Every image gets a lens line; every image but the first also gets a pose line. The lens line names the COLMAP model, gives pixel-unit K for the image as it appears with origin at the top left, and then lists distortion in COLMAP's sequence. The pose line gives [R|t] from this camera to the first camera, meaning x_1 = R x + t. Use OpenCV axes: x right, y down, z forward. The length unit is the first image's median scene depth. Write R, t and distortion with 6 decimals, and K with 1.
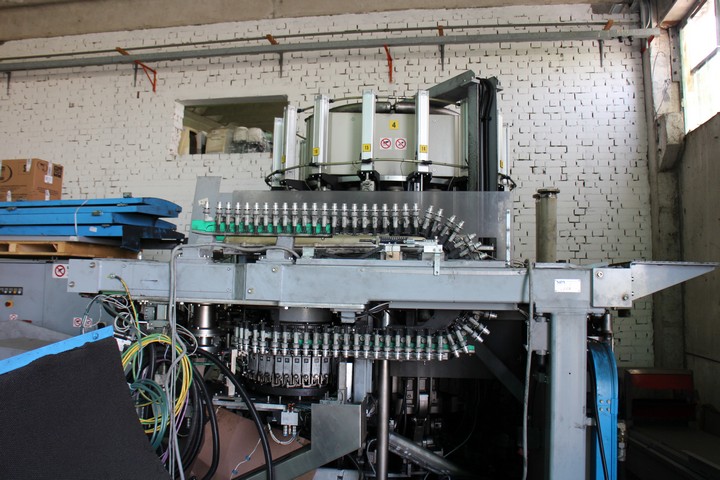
lens RADIAL K [[590.9, 0, 364.0], [0, 590.9, 234.2], [0, 0, 1]] dist [-0.169276, 0.134806]
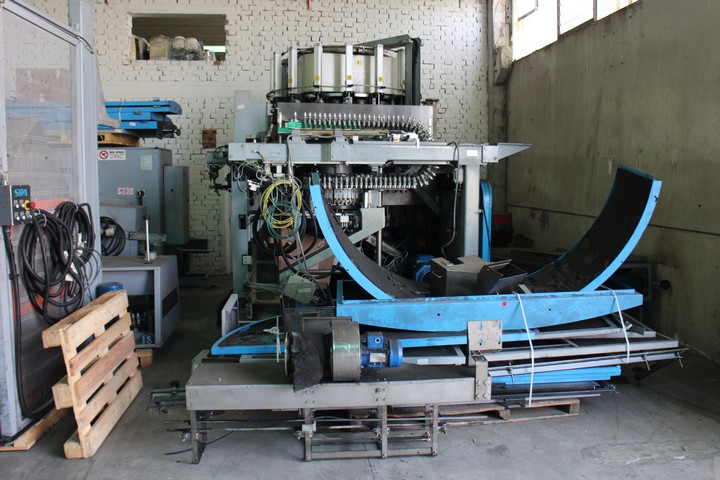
lens RADIAL K [[590.9, 0, 364.0], [0, 590.9, 234.2], [0, 0, 1]] dist [-0.169276, 0.134806]
pose [[0.956663, -0.046034, 0.287537, -0.442579], [-0.009625, 0.981888, 0.189219, -0.019168], [-0.291040, -0.183786, 0.938892, -0.668795]]
